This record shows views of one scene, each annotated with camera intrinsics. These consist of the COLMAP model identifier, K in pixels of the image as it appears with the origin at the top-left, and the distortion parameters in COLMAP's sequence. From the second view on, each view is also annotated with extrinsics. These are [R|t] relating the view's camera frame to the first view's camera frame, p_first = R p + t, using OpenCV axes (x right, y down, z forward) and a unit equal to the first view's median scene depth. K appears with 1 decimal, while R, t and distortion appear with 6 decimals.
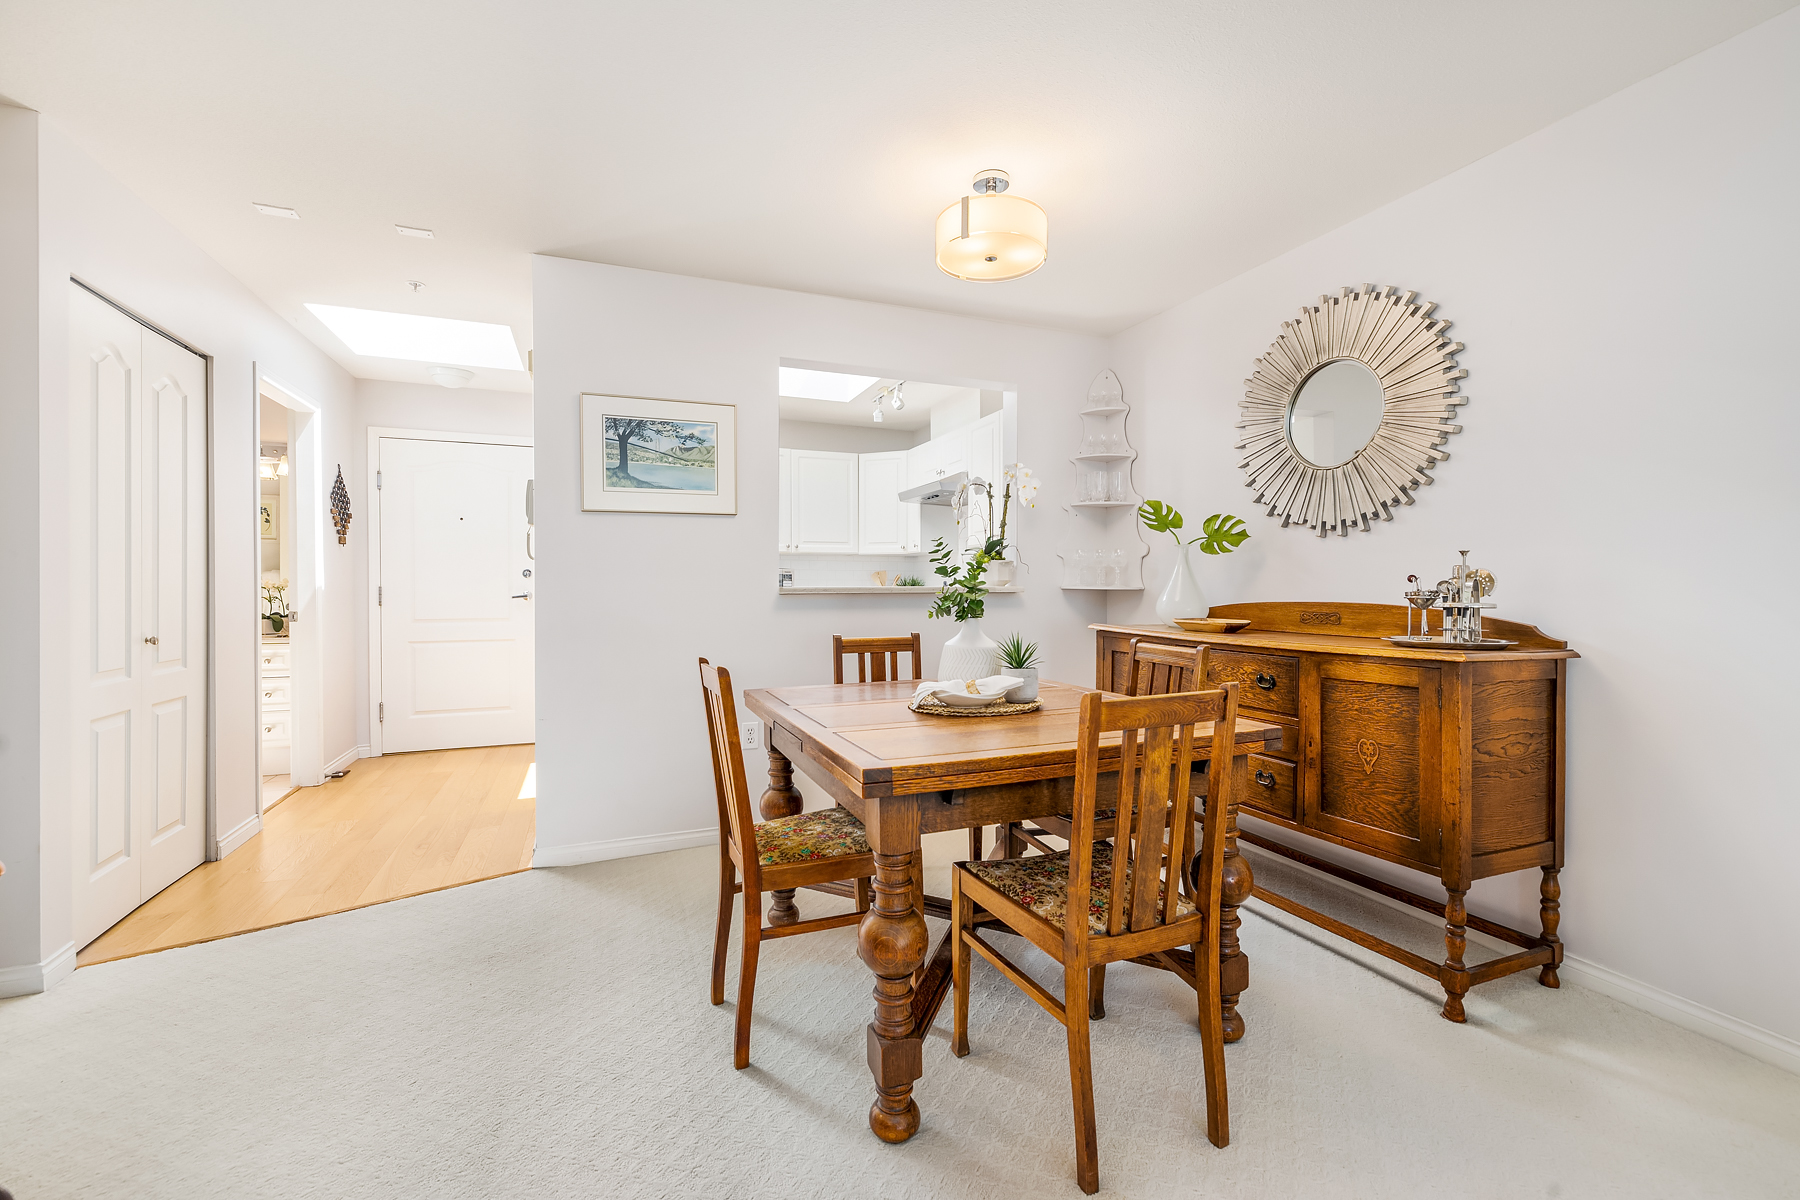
lens RADIAL K [[747.3, 0, 901.8], [0, 747.3, 596.0], [0, 0, 1]] dist [0.004758, -0.001544]
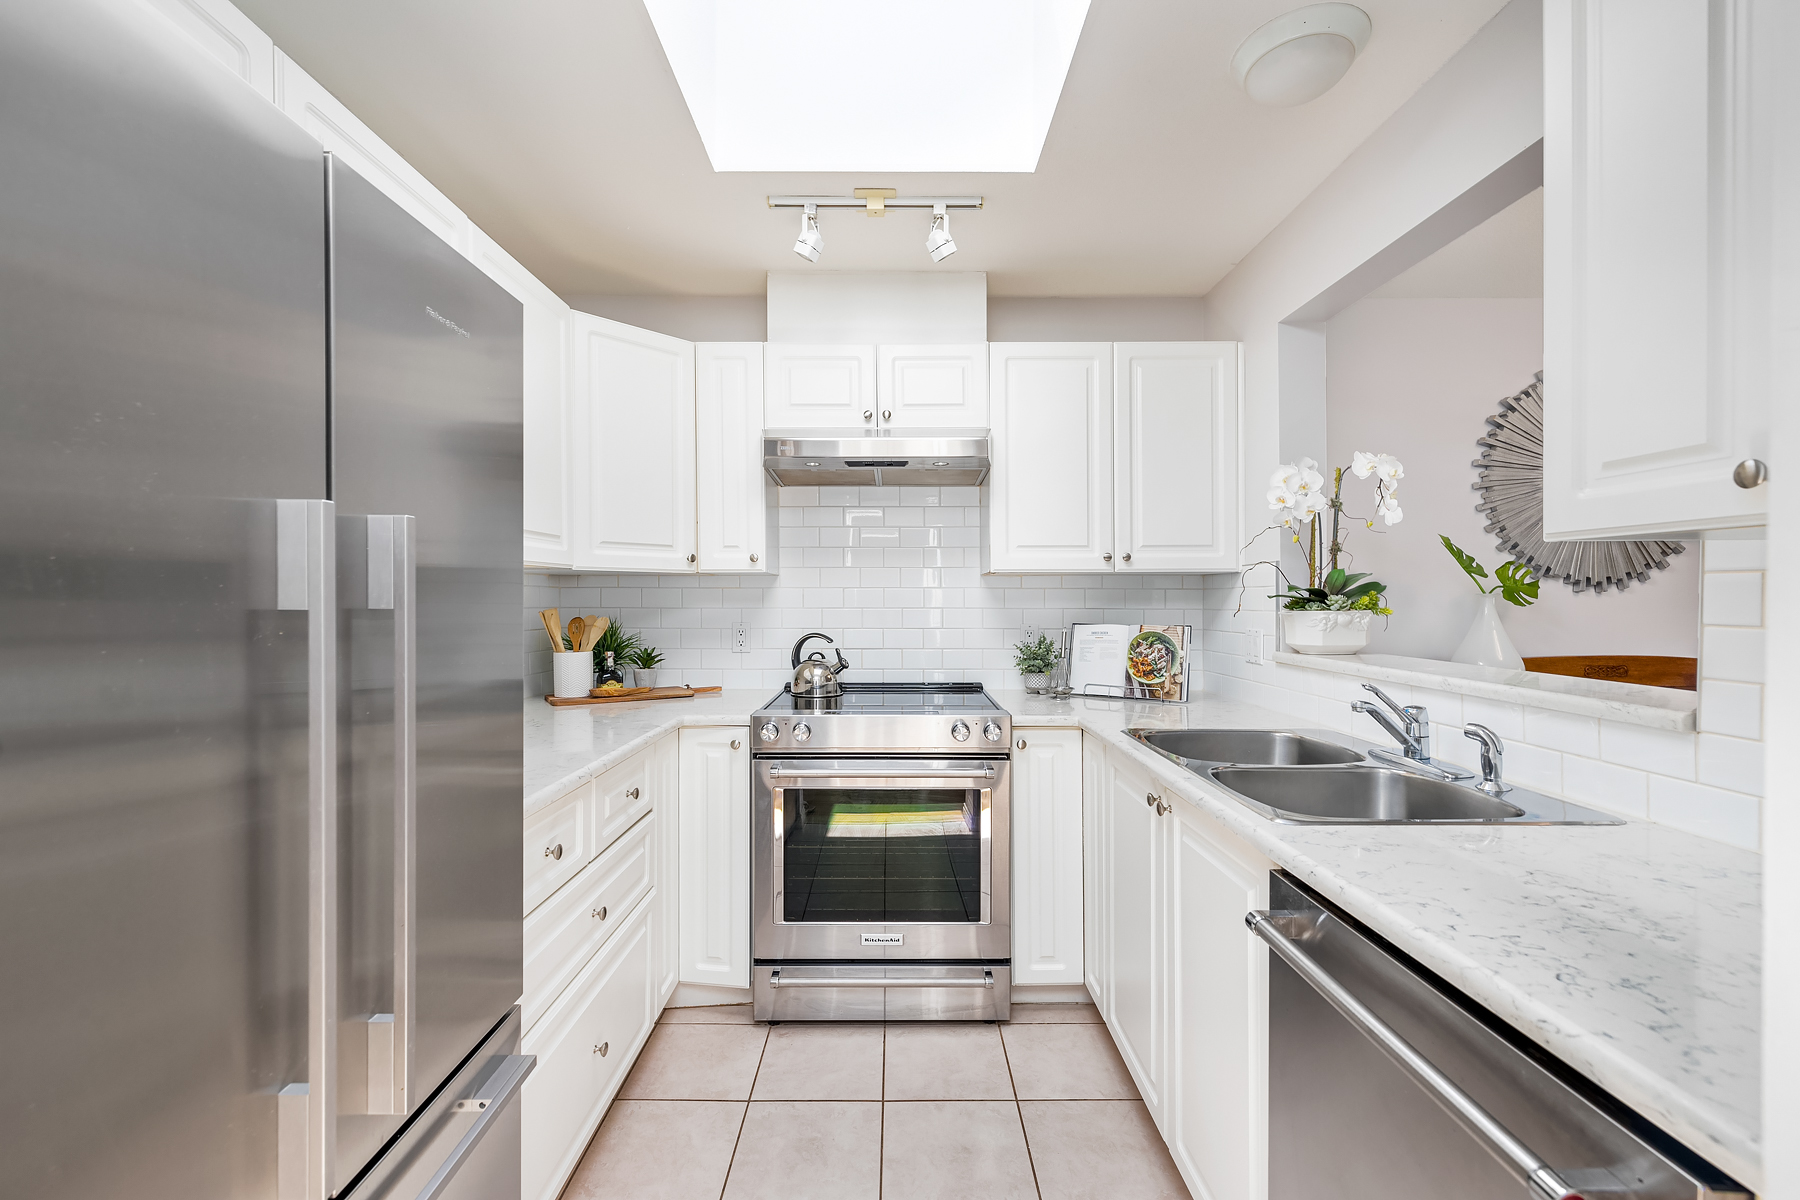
lens RADIAL K [[747.3, 0, 899.2], [0, 747.3, 601.4], [0, 0, 1]] dist [0.004758, -0.001544]
pose [[0.387401, -0.017760, 0.921740, -0.842475], [0.013755, 0.999814, 0.013484, -0.102251], [-0.921809, 0.007455, 0.387573, 1.627973]]
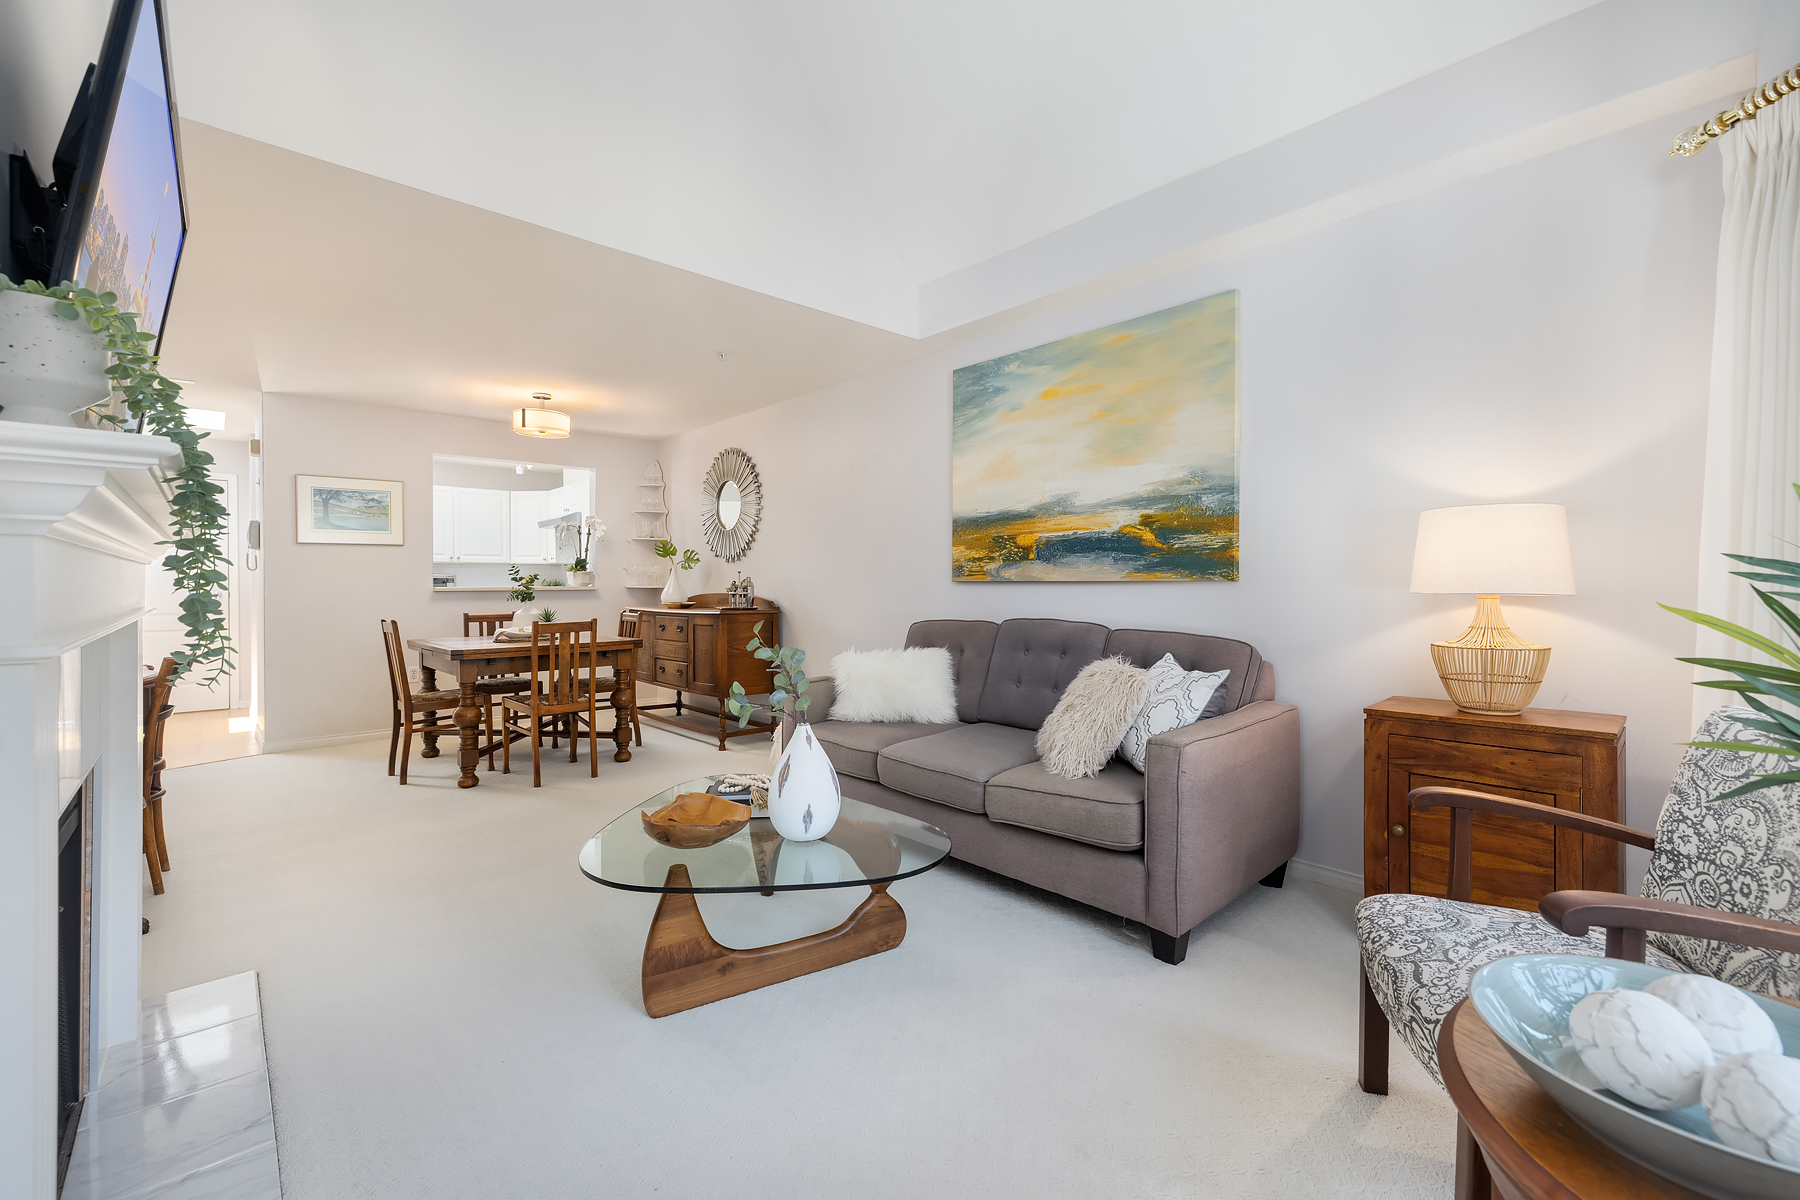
lens RADIAL K [[765.3, 0, 879.4], [0, 765.3, 588.0], [0, 0, 1]] dist [0.010848, -0.001640]
pose [[0.946832, -0.002221, 0.321720, 0.307733], [0.006649, 0.999898, -0.012663, 0.024636], [-0.321659, 0.014129, 0.946750, -1.281913]]
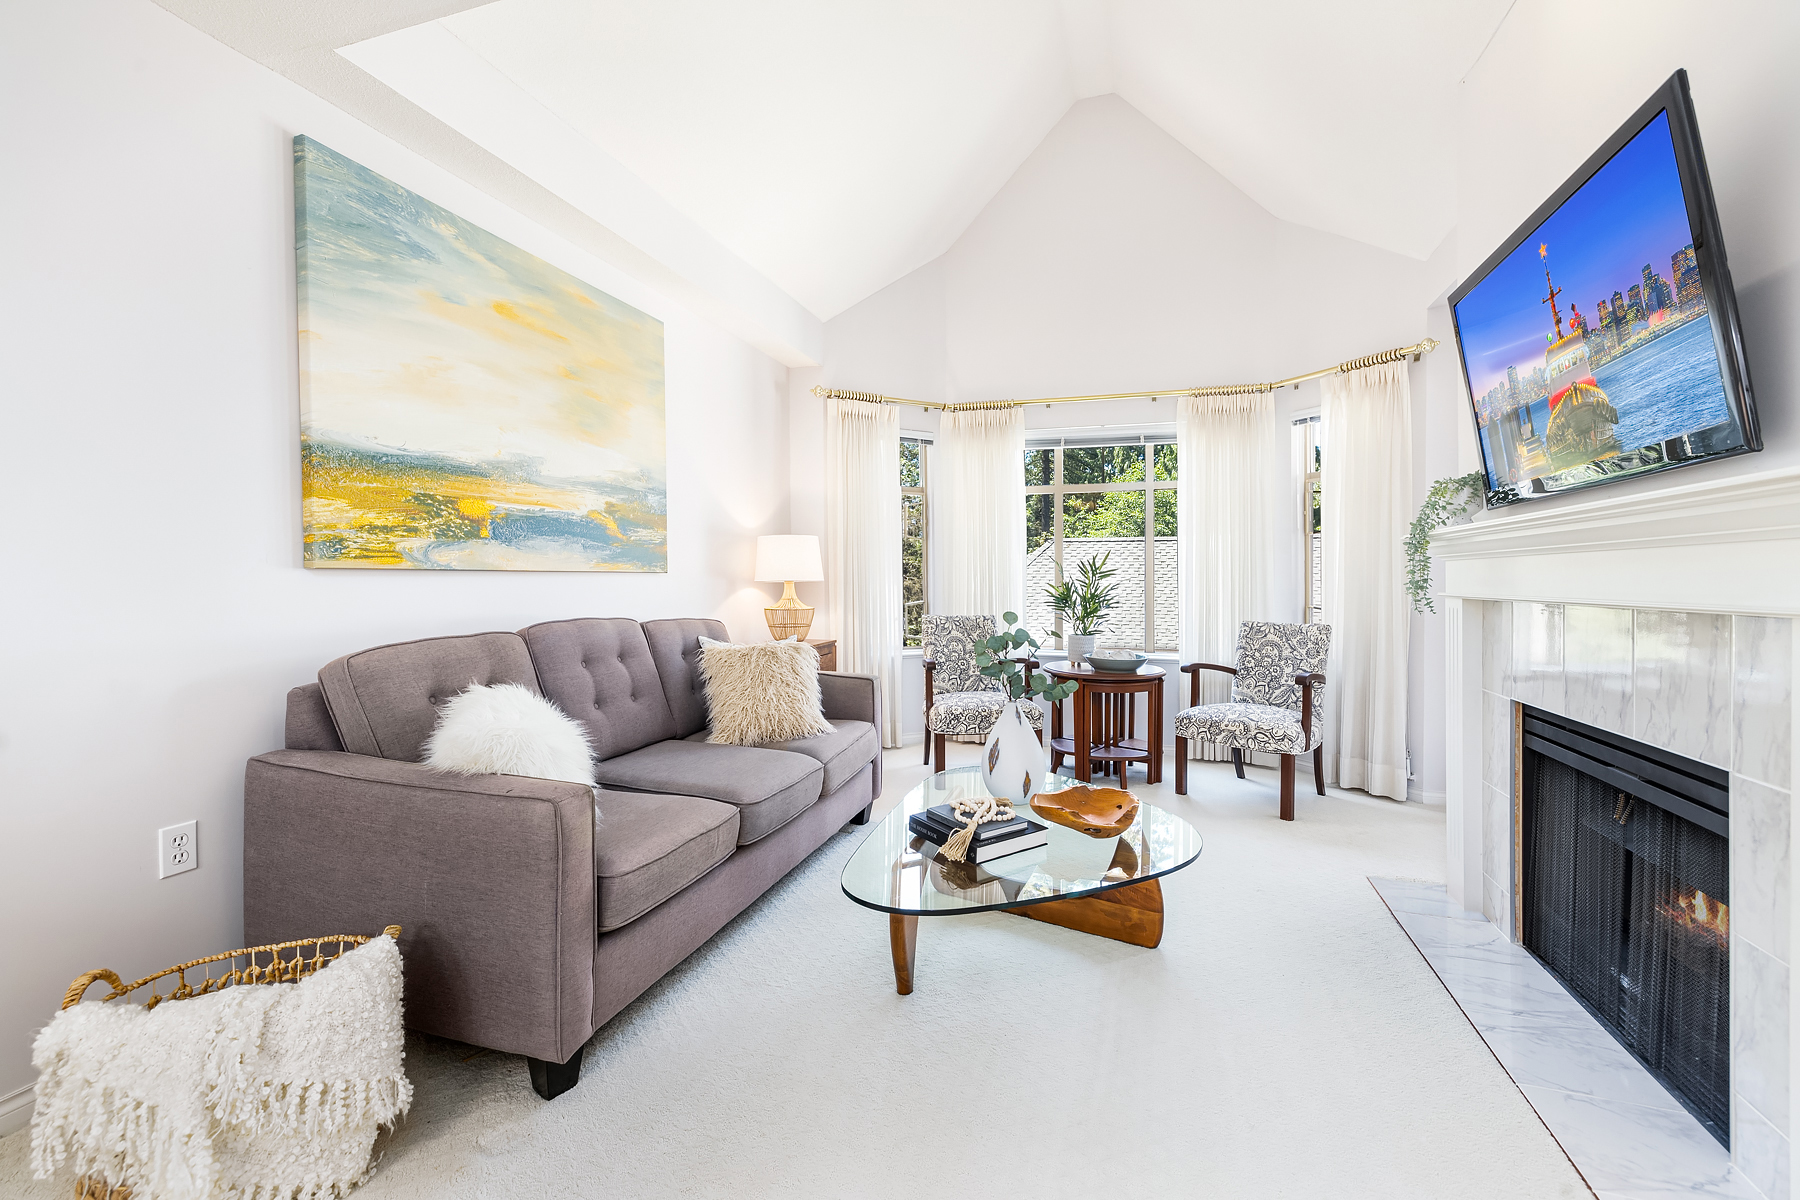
lens RADIAL K [[747.3, 0, 906.4], [0, 747.3, 585.6], [0, 0, 1]] dist [0.004758, -0.001544]
pose [[-0.751110, -0.009858, 0.660104, -0.010811], [0.007818, 0.999686, 0.023825, -0.003582], [-0.660131, 0.023056, -0.750797, 0.397882]]
